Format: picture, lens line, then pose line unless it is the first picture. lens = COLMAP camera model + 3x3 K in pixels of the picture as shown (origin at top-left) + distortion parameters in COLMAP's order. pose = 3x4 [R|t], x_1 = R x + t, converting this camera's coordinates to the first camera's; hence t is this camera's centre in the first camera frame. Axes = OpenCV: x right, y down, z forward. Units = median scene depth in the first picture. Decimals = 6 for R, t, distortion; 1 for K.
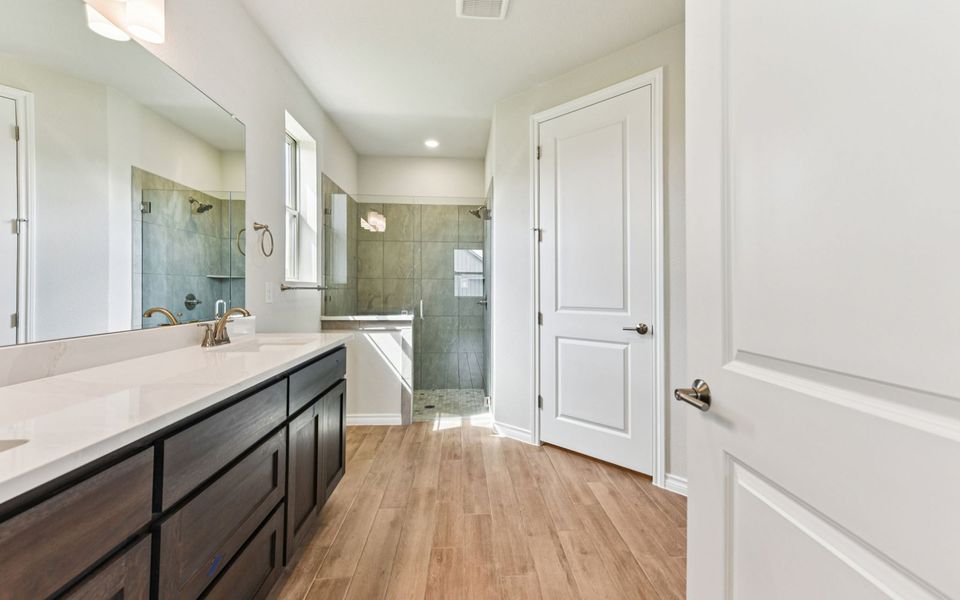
lens RADIAL K [[373.6, 0, 483.9], [0, 373.6, 300.6], [0, 0, 1]] dist [0.027555, -0.000461]
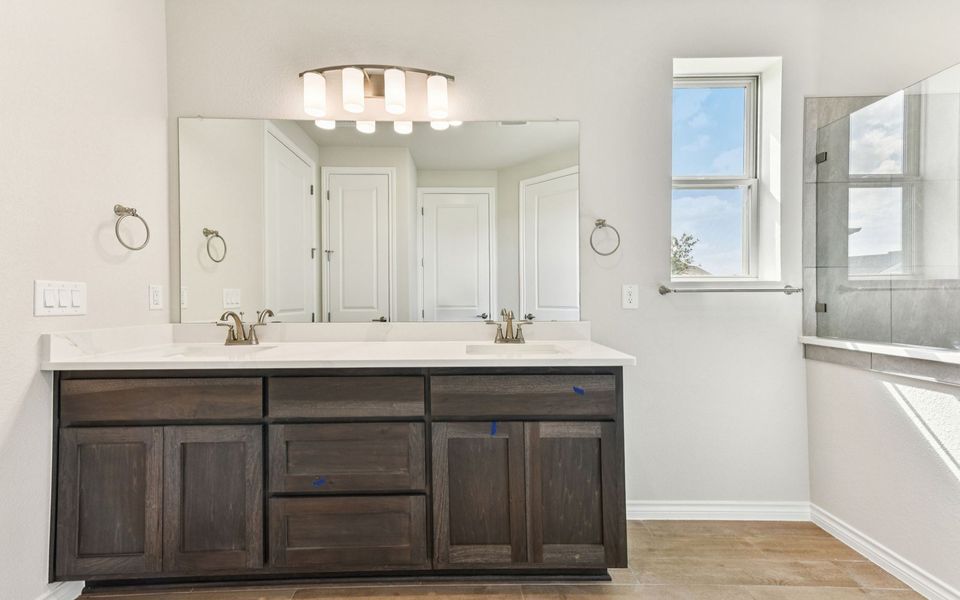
lens RADIAL K [[385.7, 0, 486.4], [0, 385.7, 301.6], [0, 0, 1]] dist [0.027673, -0.000019]
pose [[-0.051351, 0.005134, -0.998667, 0.255999], [-0.024987, 0.999667, 0.006424, -0.006433], [0.998368, 0.025283, -0.051206, 0.587925]]
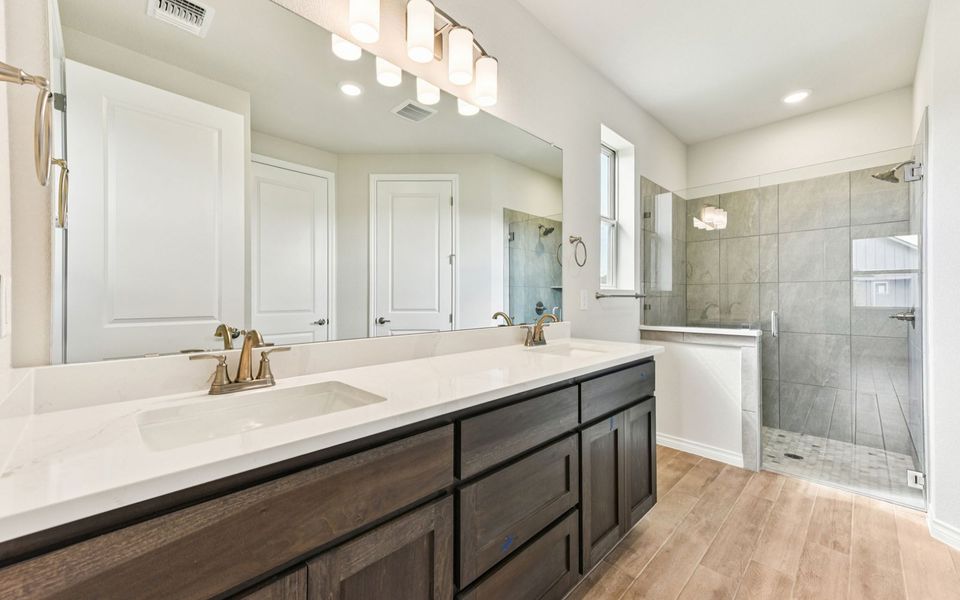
lens RADIAL K [[373.6, 0, 483.9], [0, 373.6, 300.6], [0, 0, 1]] dist [0.027555, -0.000461]
pose [[0.659267, -0.001861, -0.751907, 0.029764], [-0.015530, 0.999750, -0.016090, 0.000602], [0.751749, 0.022285, 0.659073, 0.073624]]
